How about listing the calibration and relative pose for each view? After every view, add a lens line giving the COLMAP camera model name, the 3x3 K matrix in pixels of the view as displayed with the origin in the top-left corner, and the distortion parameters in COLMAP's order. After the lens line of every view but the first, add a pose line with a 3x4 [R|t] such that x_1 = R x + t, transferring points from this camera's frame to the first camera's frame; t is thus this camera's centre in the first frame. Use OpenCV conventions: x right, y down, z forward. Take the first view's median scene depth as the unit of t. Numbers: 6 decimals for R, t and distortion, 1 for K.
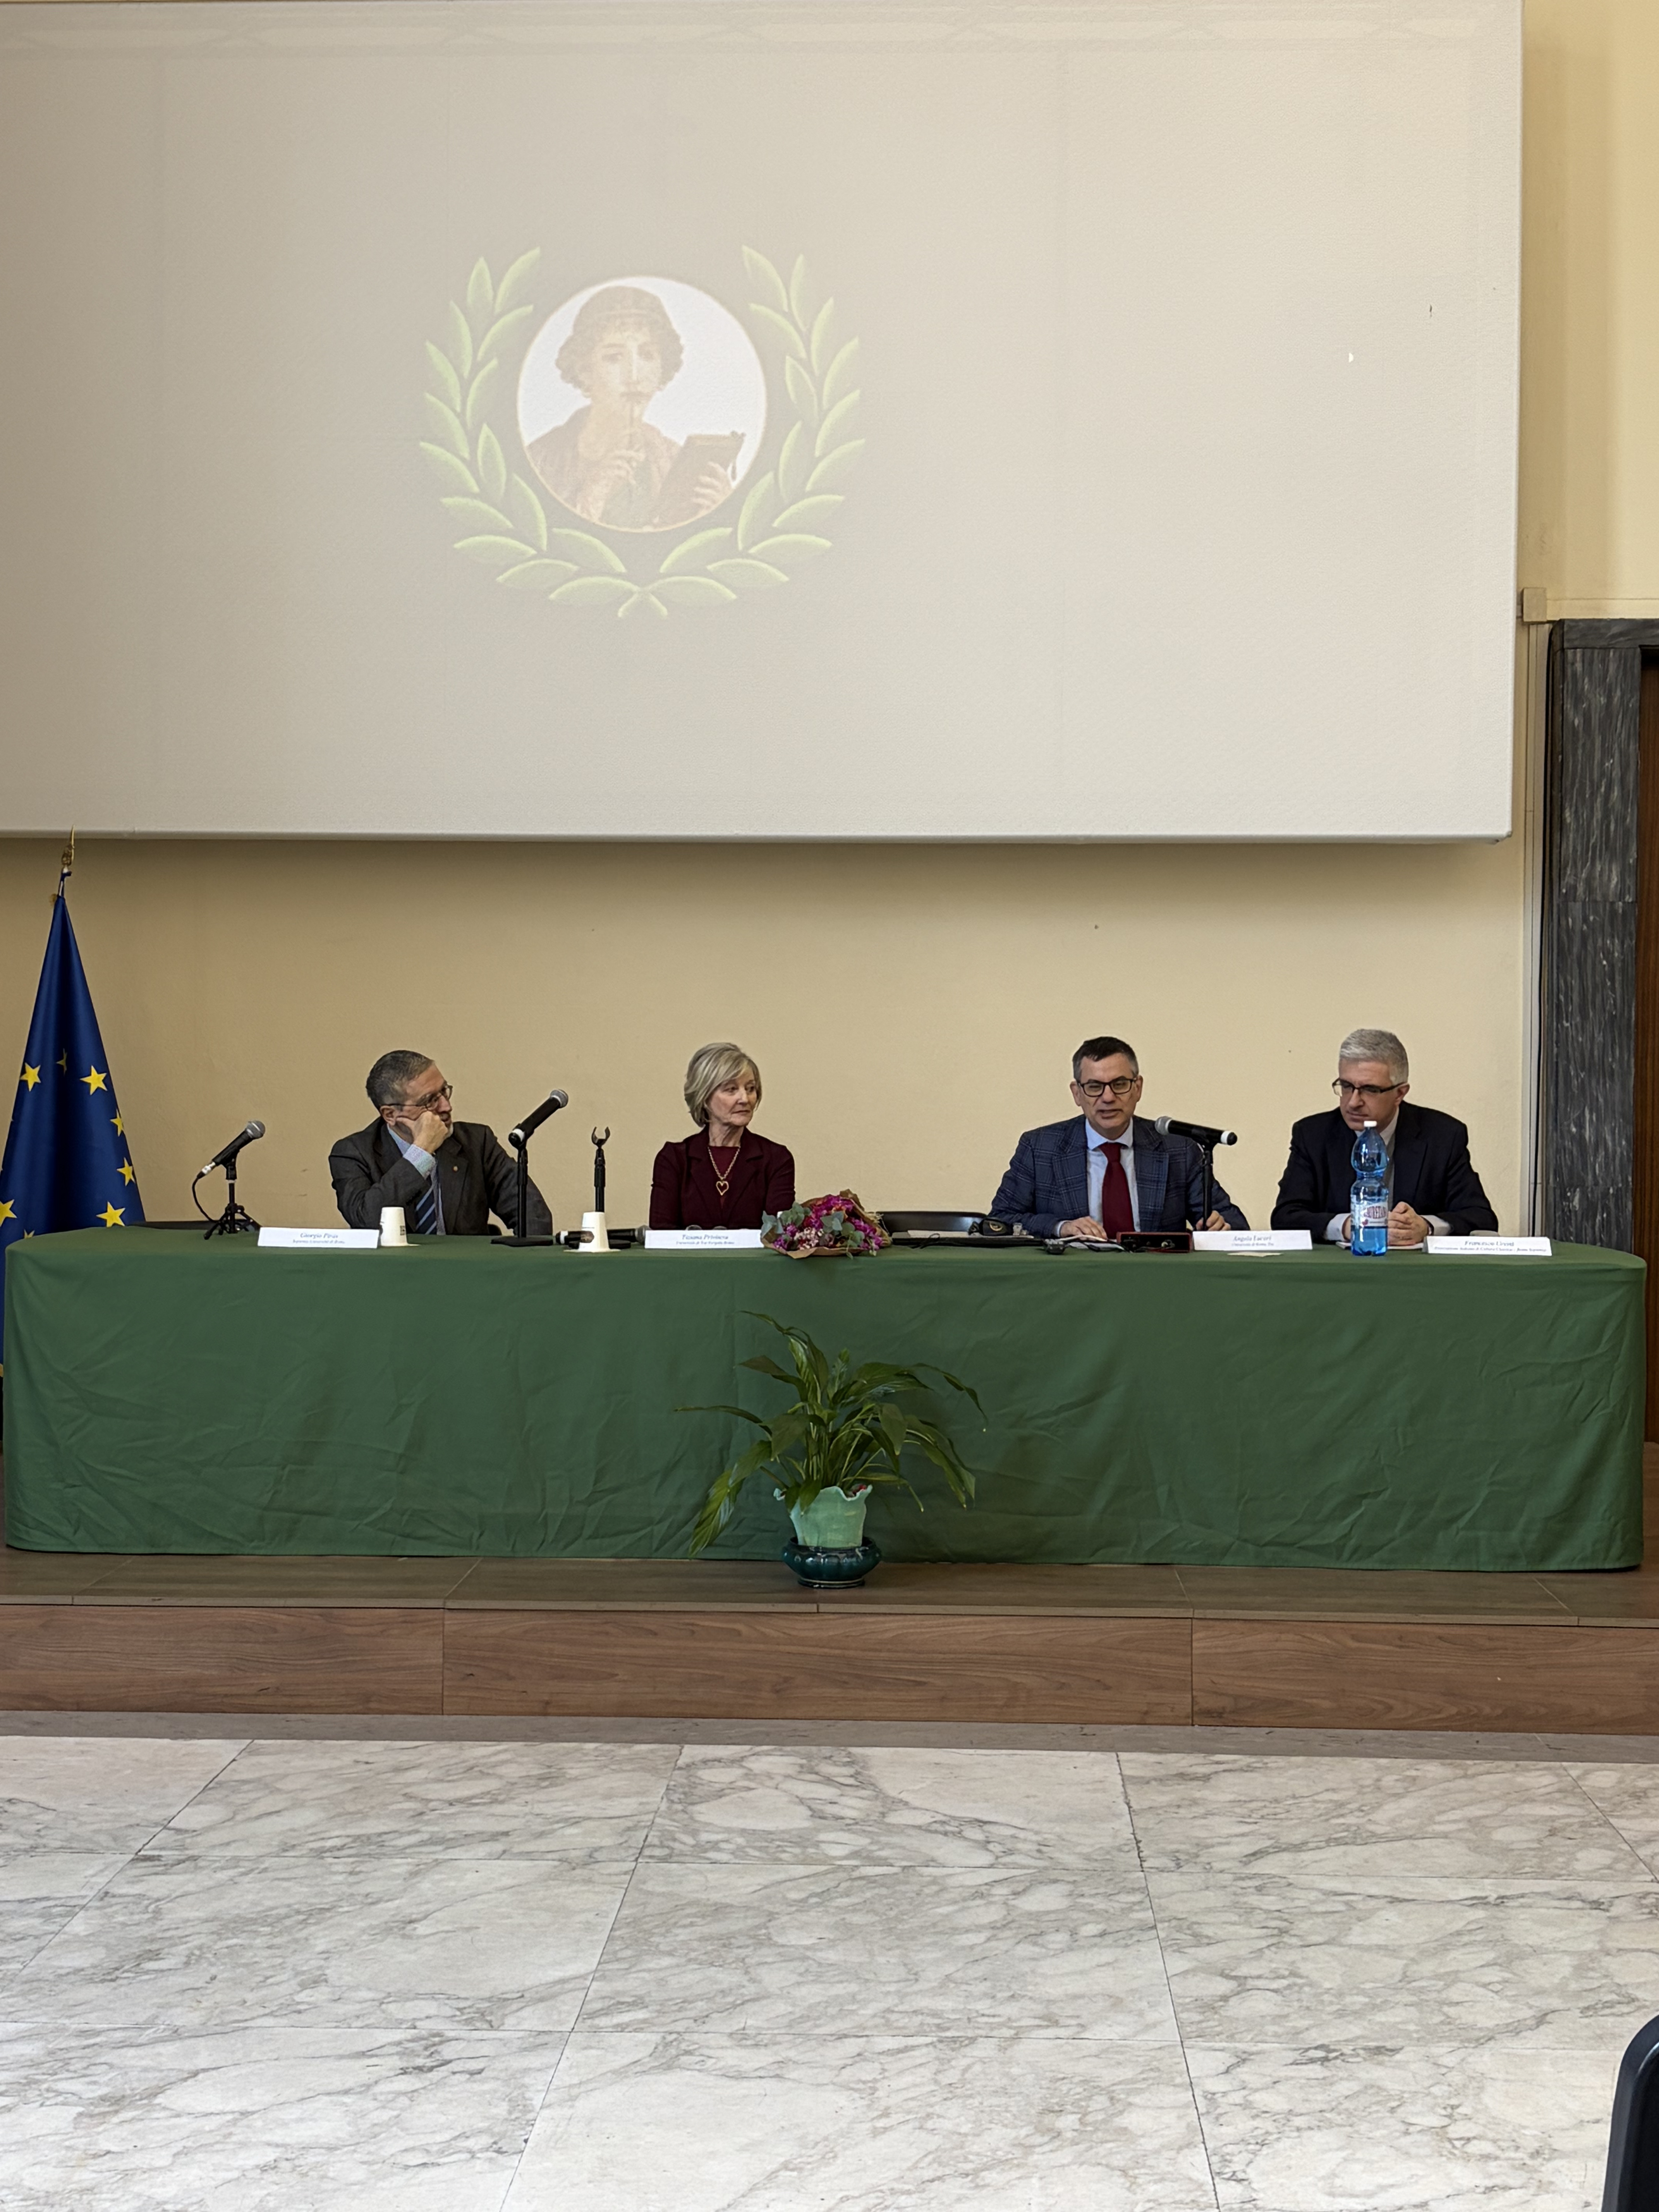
lens RADIAL K [[2922.1, 0, 815.2], [0, 2922.1, 1144.8], [0, 0, 1]] dist [0.224461, -0.849095]
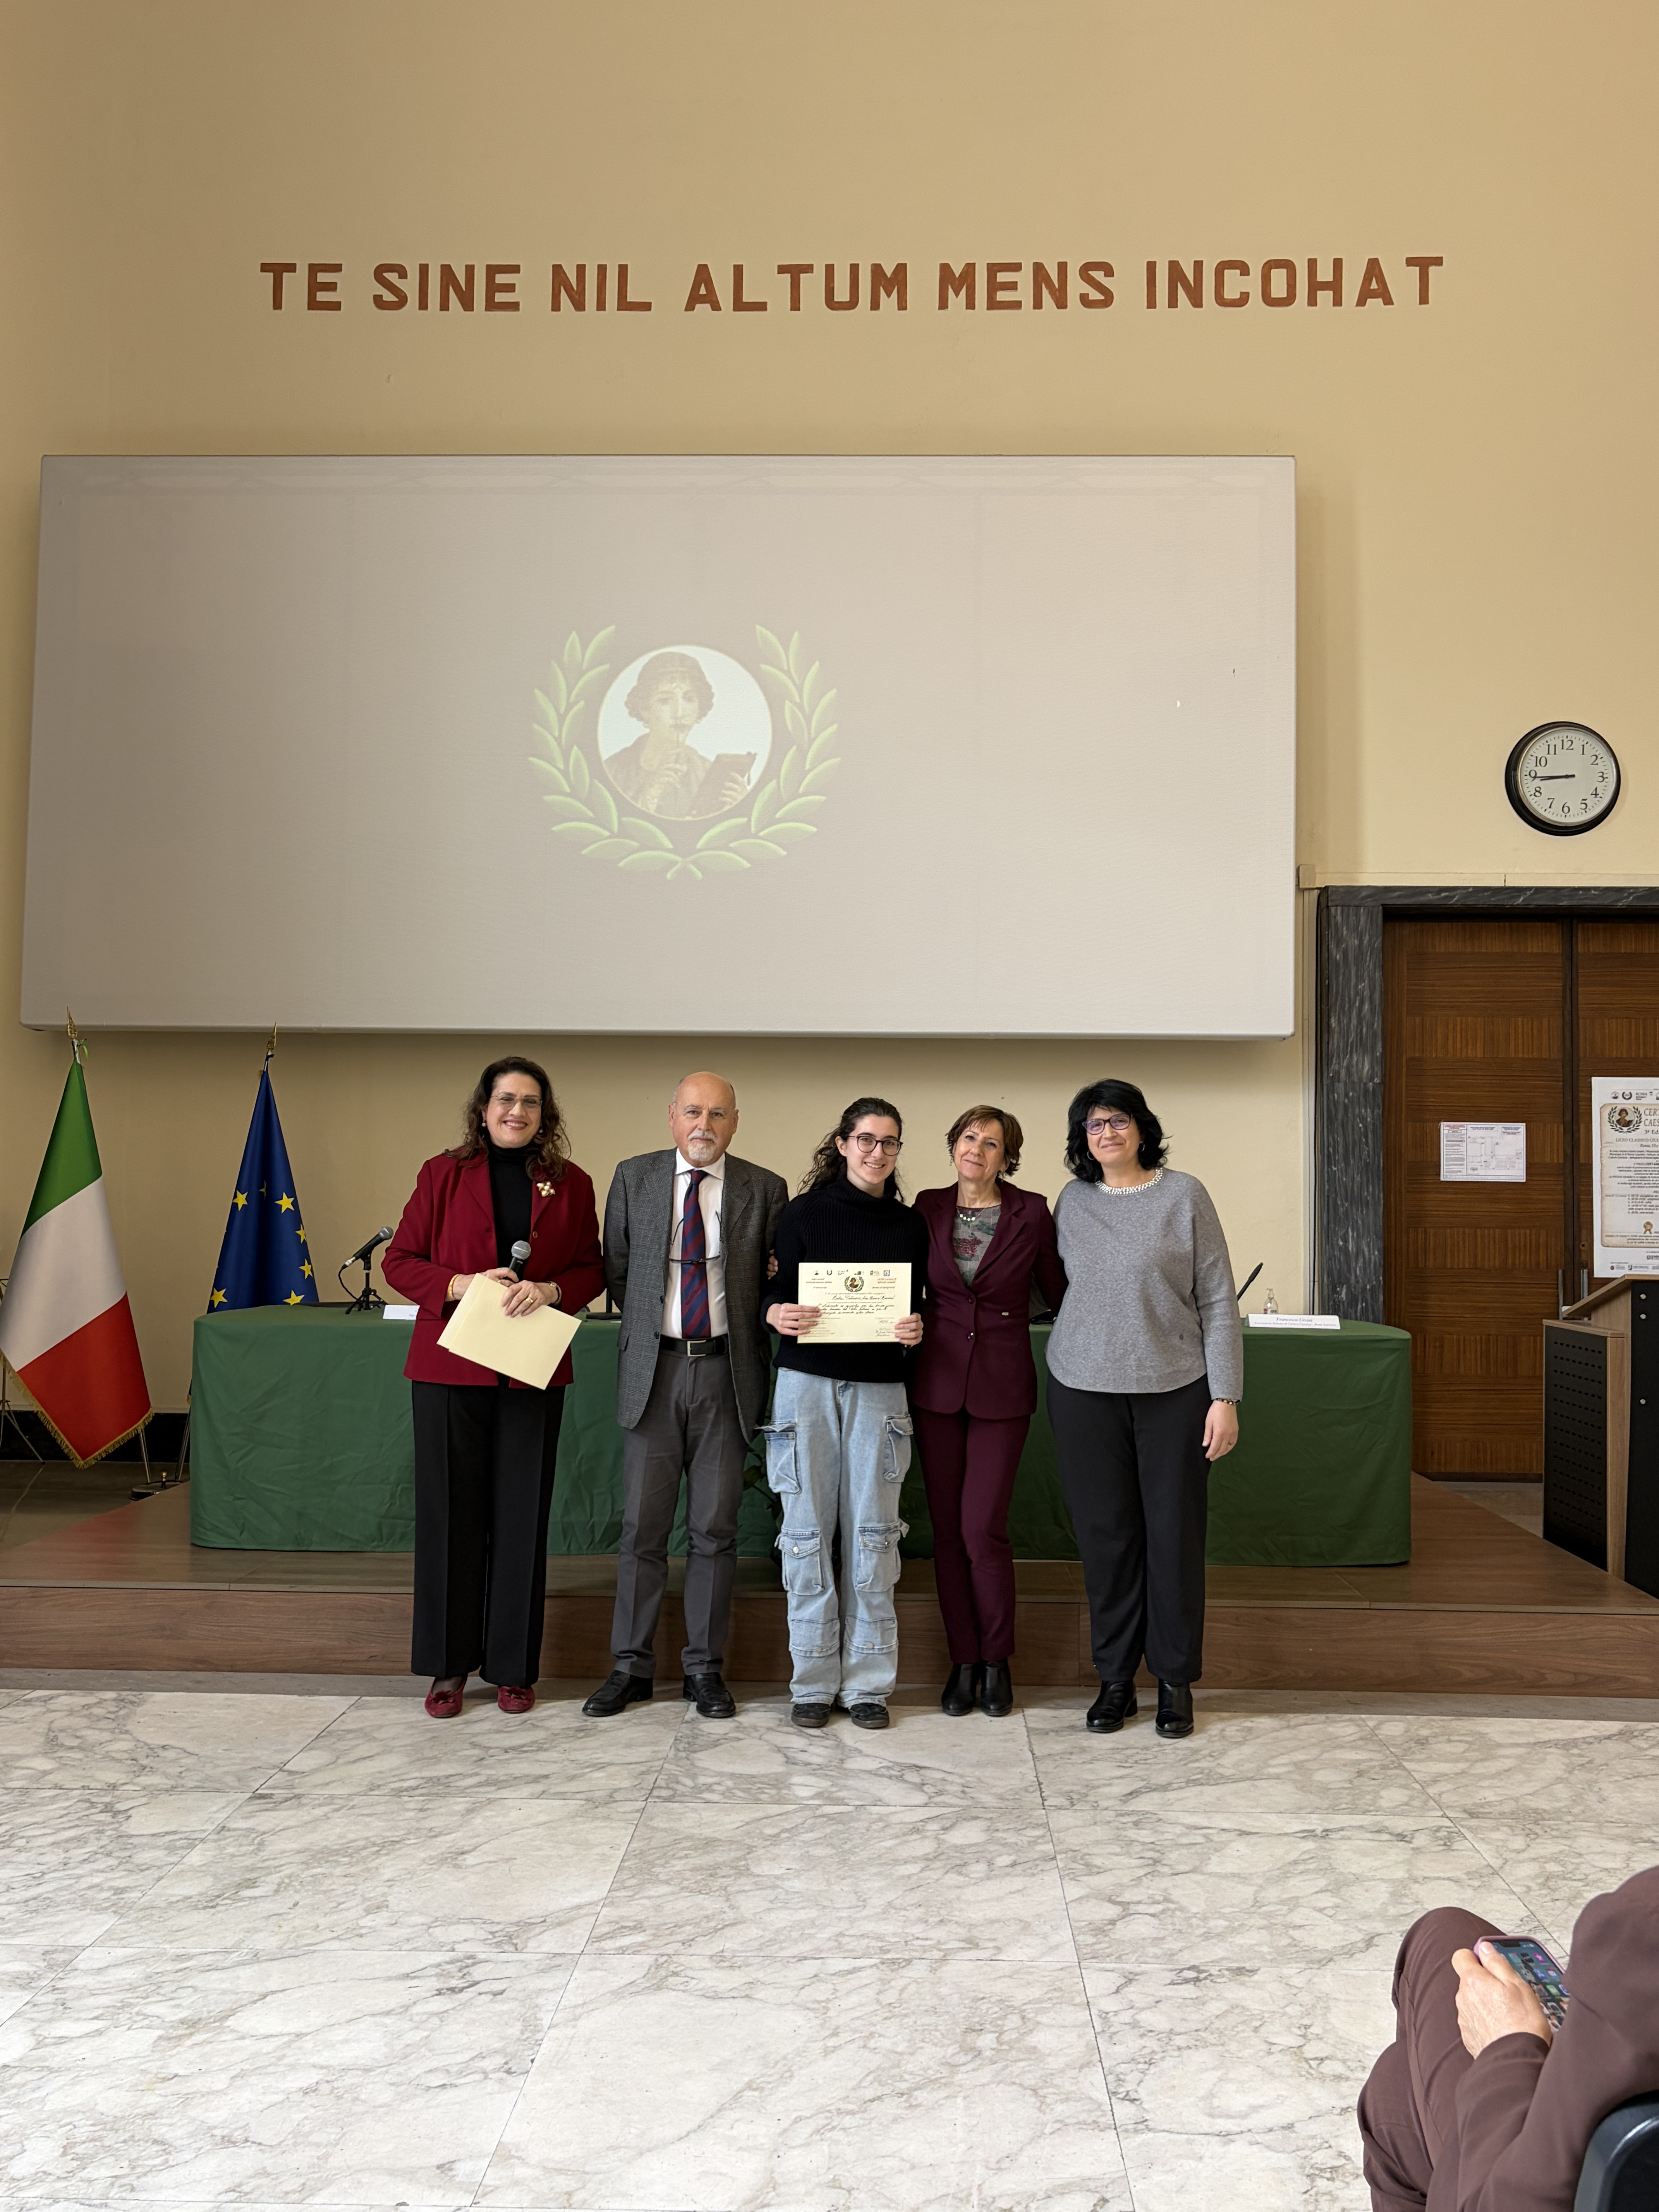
lens RADIAL K [[1947.9, 0, 845.1], [0, 1947.9, 1100.9], [0, 0, 1]] dist [-0.020938, 0.097656]
pose [[0.999868, 0.005664, 0.015214, 0.010066], [-0.004344, 0.996331, -0.085470, 0.013402], [-0.015643, 0.085393, 0.996225, 0.134781]]
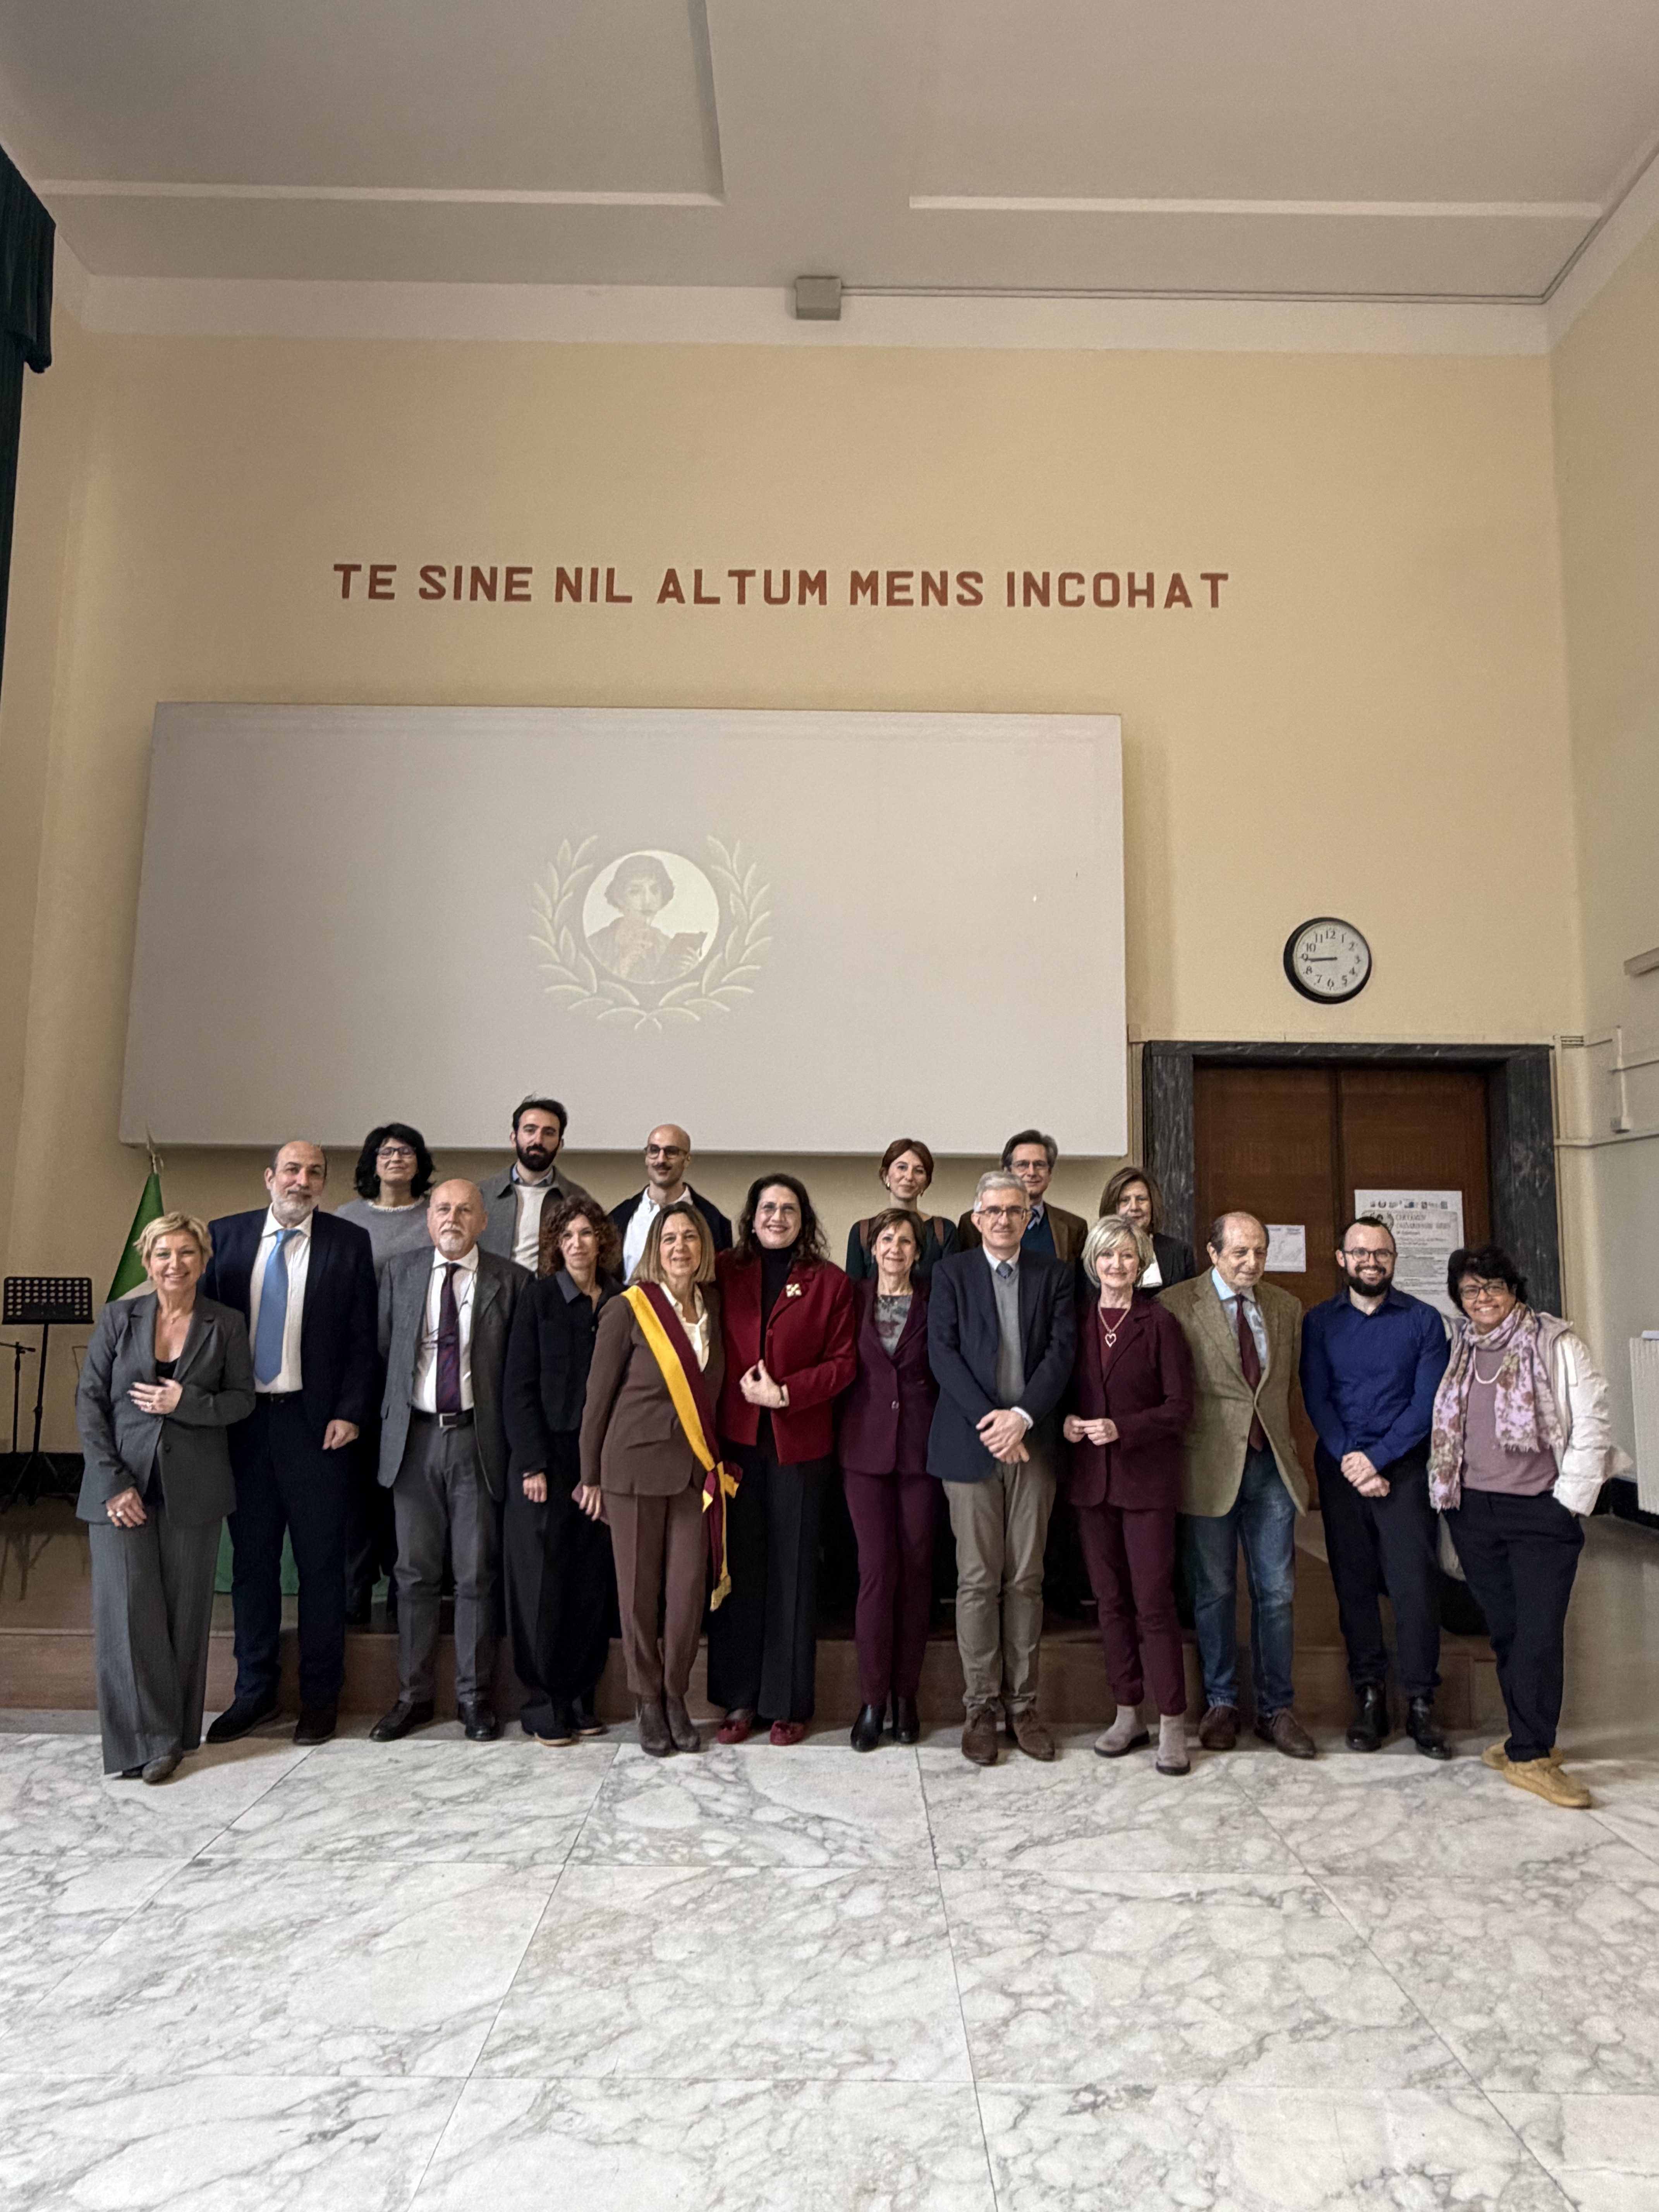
lens RADIAL K [[1372.1, 0, 829.8], [0, 1372.1, 1113.7], [0, 0, 1]] dist [0.002944, 0.004347]
pose [[0.998915, 0.012343, 0.044915, 0.027496], [-0.005374, 0.988352, -0.152092, -0.002211], [-0.046269, 0.151686, 0.987345, 0.309604]]
